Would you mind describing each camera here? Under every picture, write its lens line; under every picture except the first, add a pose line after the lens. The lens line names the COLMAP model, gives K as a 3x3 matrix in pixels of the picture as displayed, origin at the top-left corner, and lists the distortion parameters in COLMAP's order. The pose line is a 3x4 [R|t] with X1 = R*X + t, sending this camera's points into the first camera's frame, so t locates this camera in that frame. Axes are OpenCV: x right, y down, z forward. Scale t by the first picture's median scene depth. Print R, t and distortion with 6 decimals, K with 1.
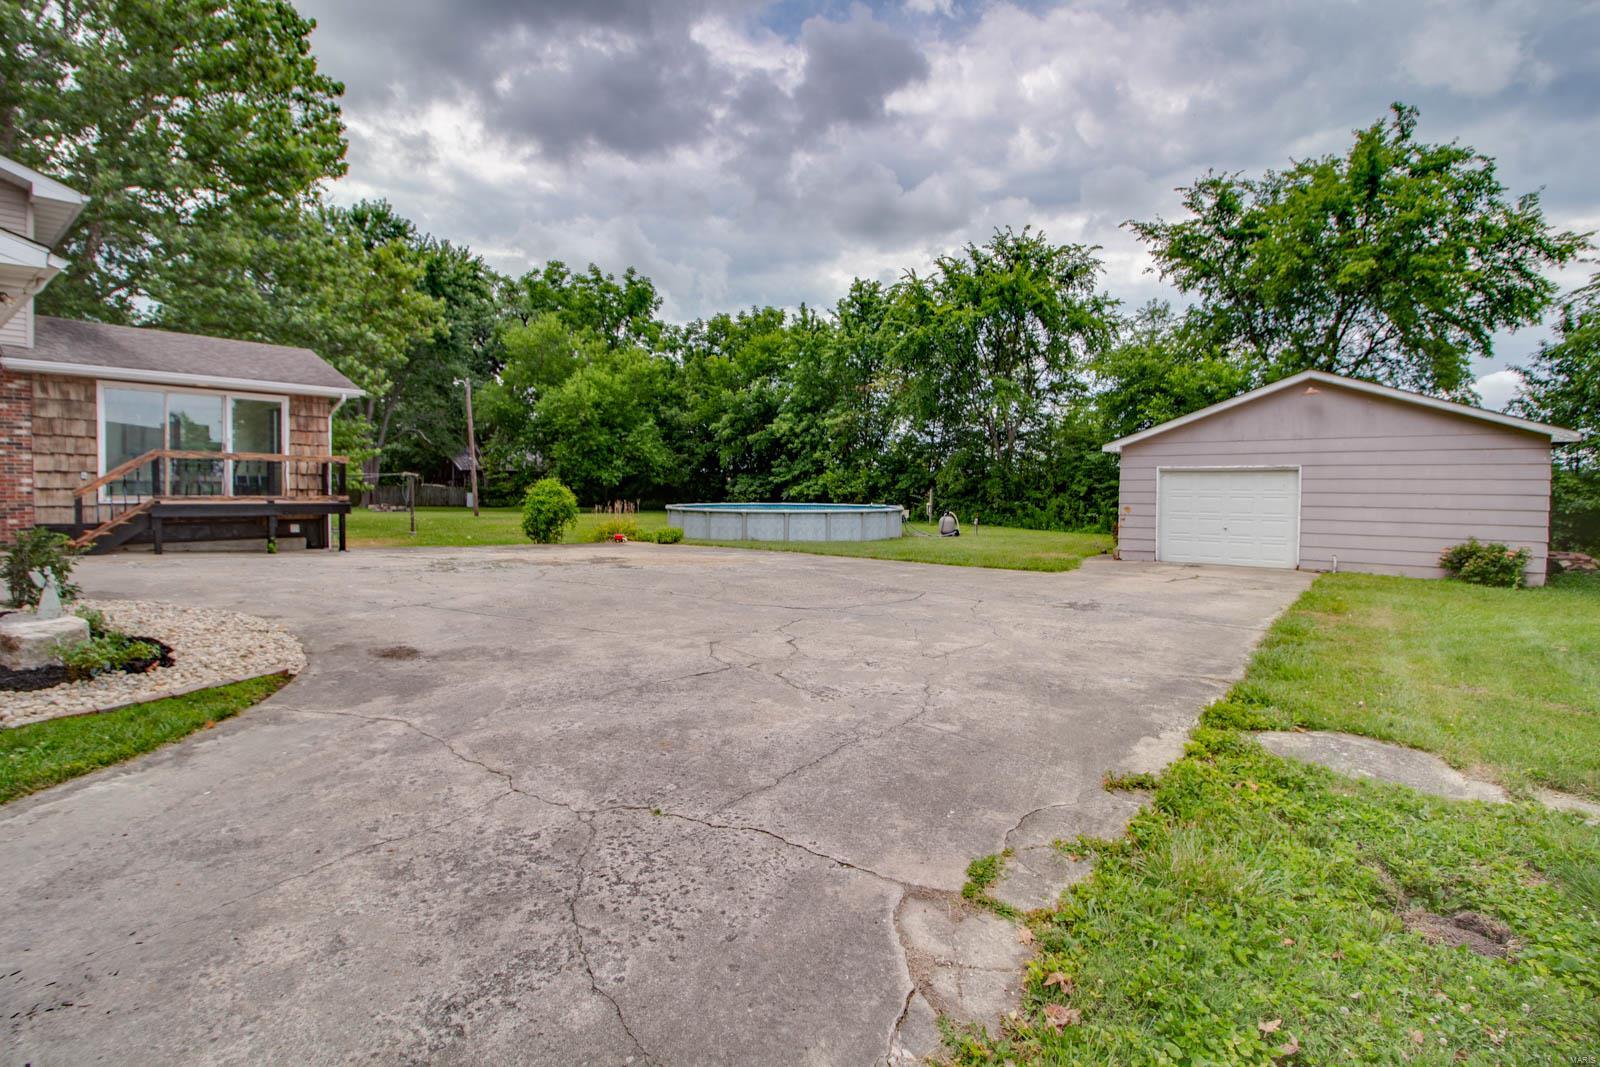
lens RADIAL K [[756.4, 0, 806.6], [0, 756.4, 522.2], [0, 0, 1]] dist [0.001482, -0.014026]
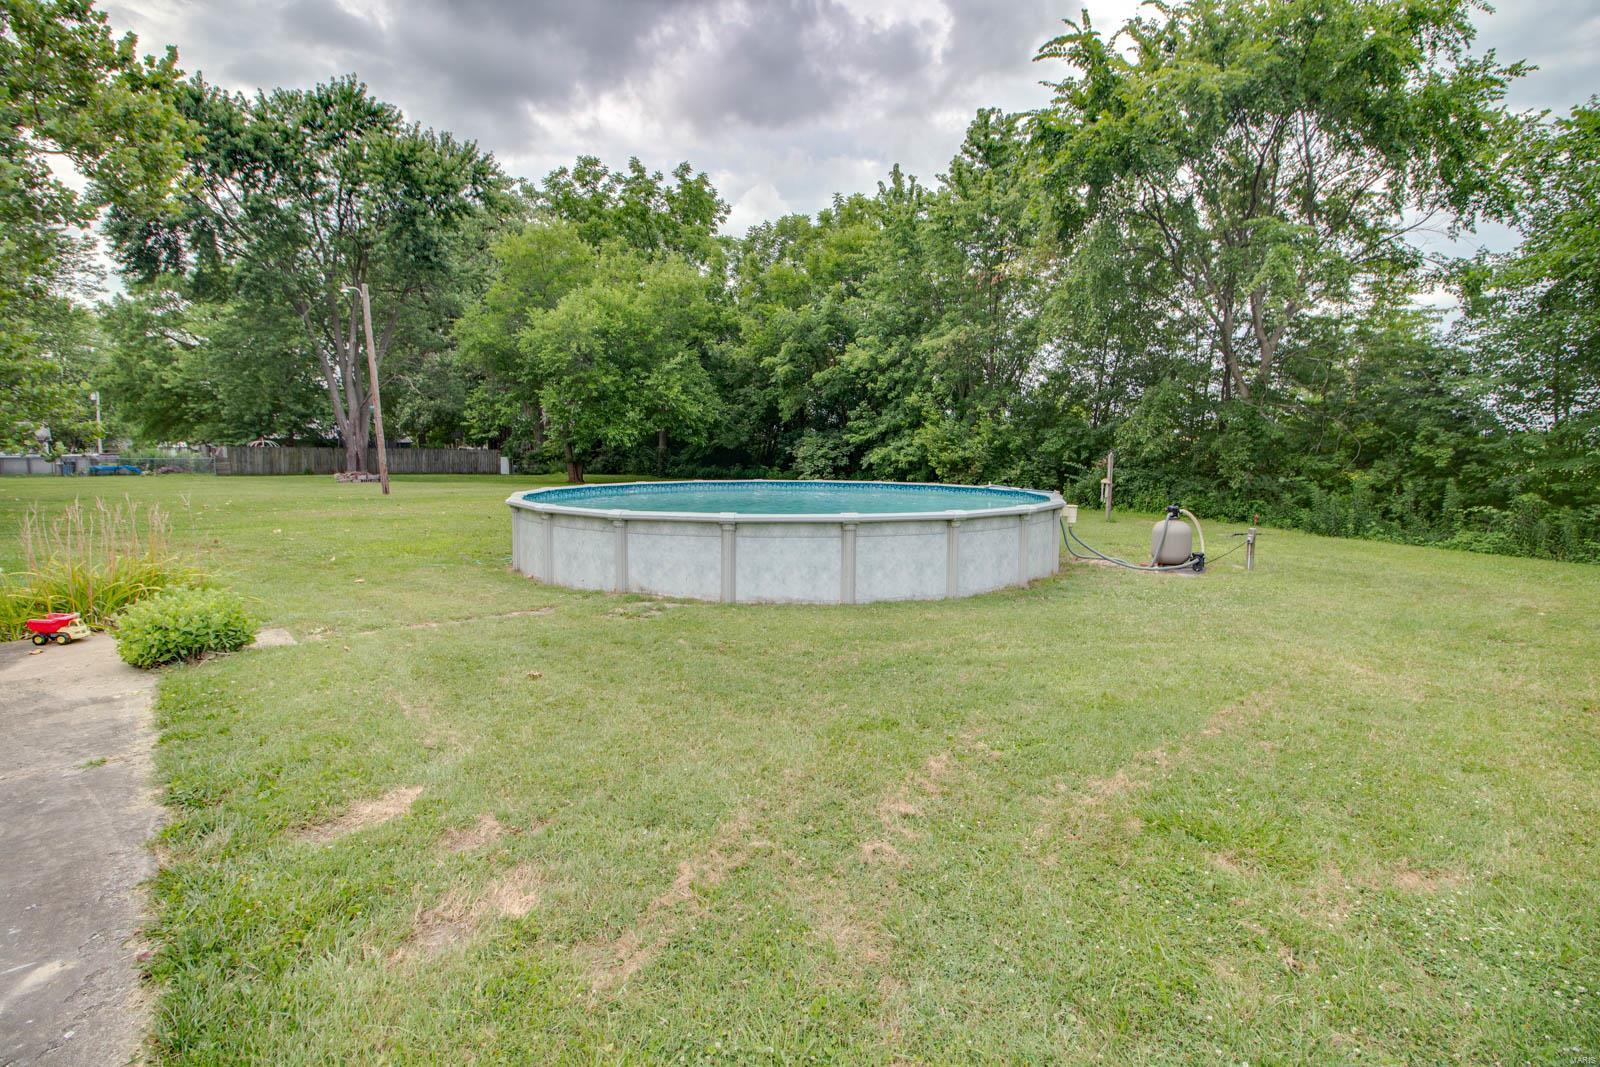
lens RADIAL K [[756.4, 0, 806.6], [0, 756.4, 522.2], [0, 0, 1]] dist [0.001482, -0.014026]
pose [[0.985070, 0.014710, -0.171526, 0.036179], [-0.006086, 0.998696, 0.050694, -0.016183], [0.172048, -0.048893, 0.983874, 0.340716]]
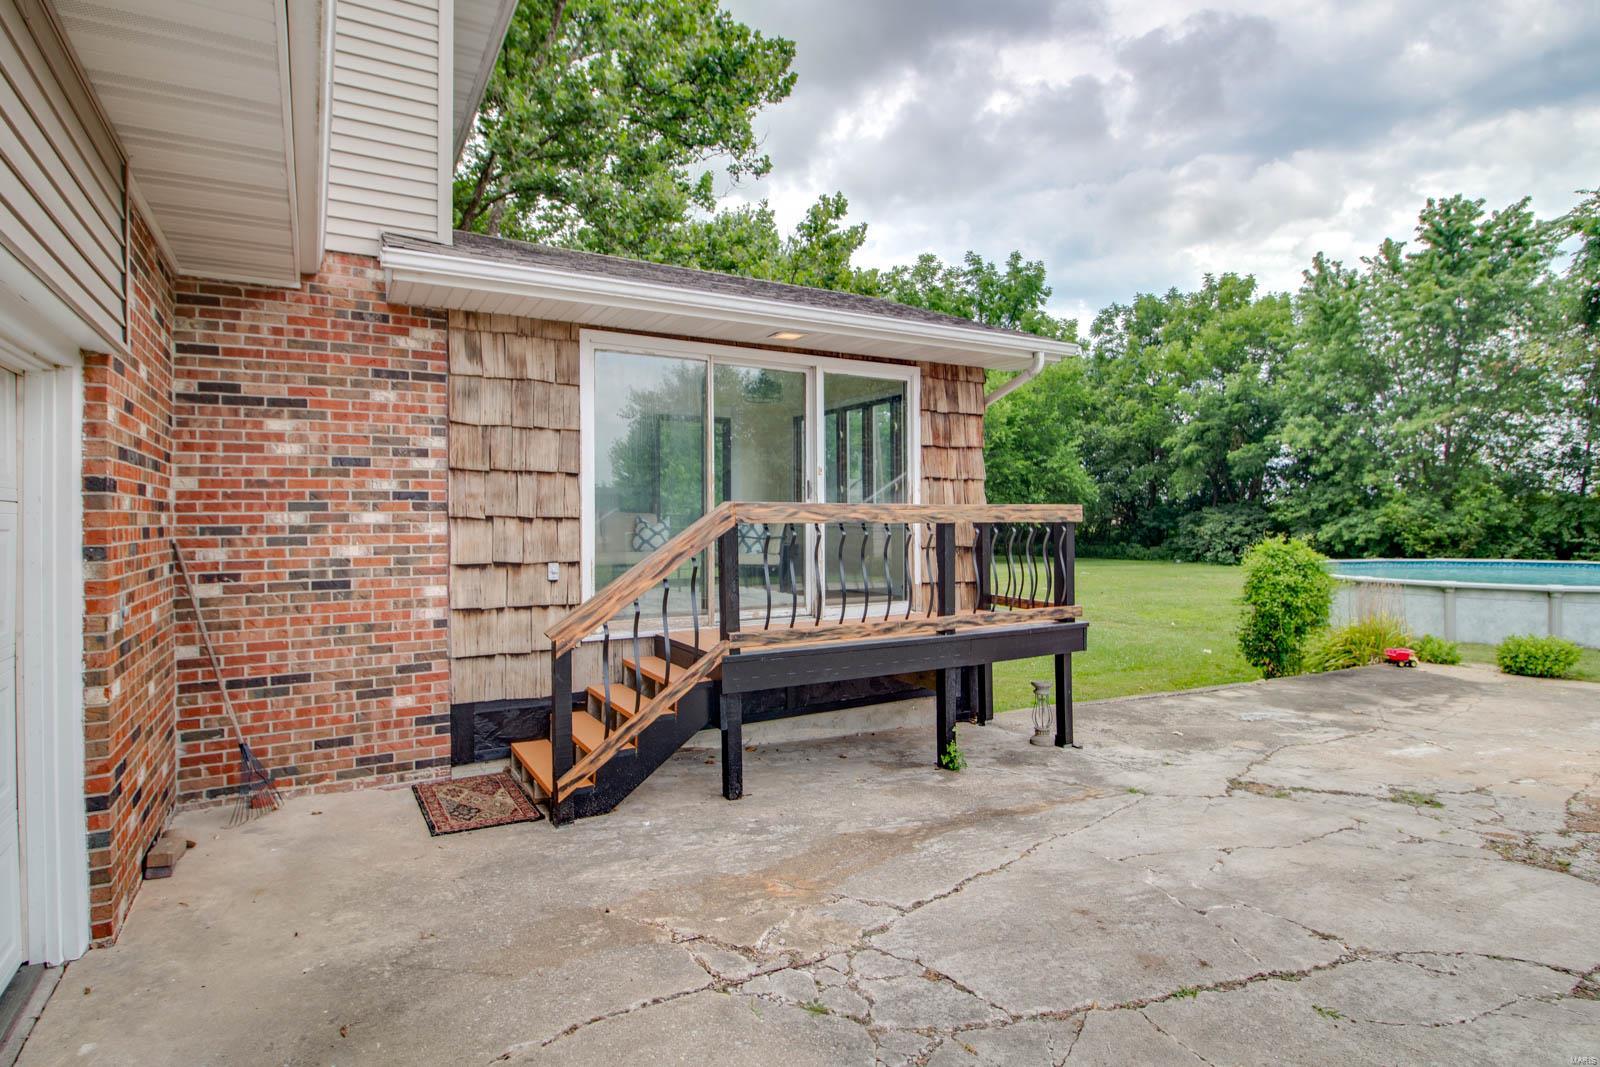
lens RADIAL K [[819.2, 0, 800.0], [0, 819.2, 533.5], [0, 0, 1]] dist [0.000459, -0.018582]
pose [[0.929931, -0.009680, -0.367606, -0.177475], [-0.001533, 0.999543, -0.030198, -0.017930], [0.367731, 0.028645, 0.929491, 0.167370]]
